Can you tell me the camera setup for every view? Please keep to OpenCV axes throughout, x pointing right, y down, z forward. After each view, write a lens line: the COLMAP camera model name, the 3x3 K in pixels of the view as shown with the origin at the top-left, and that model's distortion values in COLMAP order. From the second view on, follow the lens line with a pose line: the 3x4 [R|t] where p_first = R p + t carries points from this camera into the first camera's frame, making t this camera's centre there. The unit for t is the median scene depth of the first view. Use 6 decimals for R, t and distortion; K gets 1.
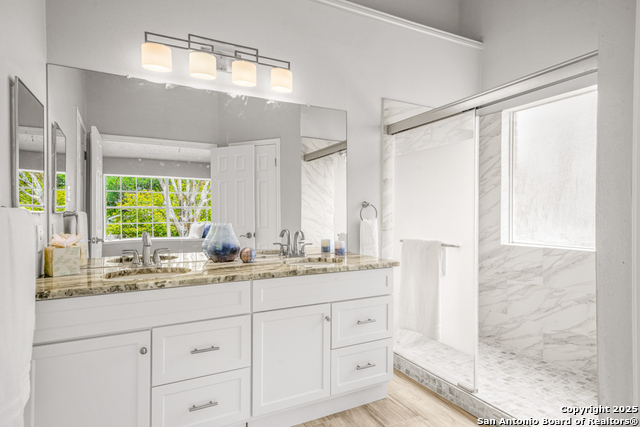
lens RADIAL K [[355.2, 0, 320.0], [0, 355.2, 213.5], [0, 0, 1]] dist [0.000314, 0.000047]
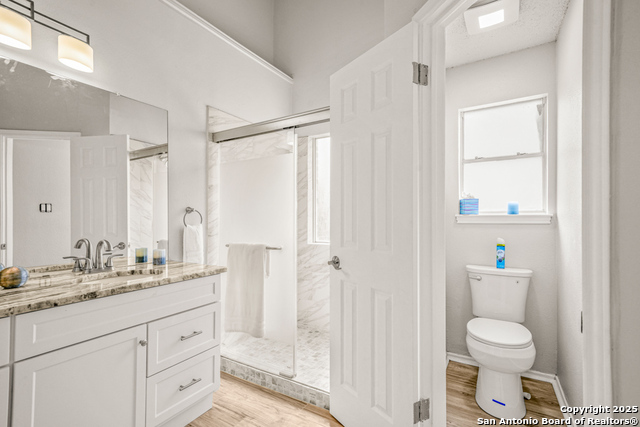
lens RADIAL K [[297.2, 0, 318.4], [0, 297.2, 216.8], [0, 0, 1]] dist [0.013506, 0.000724]
pose [[0.855267, 0.001941, 0.518184, 0.007980], [0.002102, 0.999972, -0.007214, -0.000205], [-0.518183, 0.007259, 0.855239, 0.132326]]
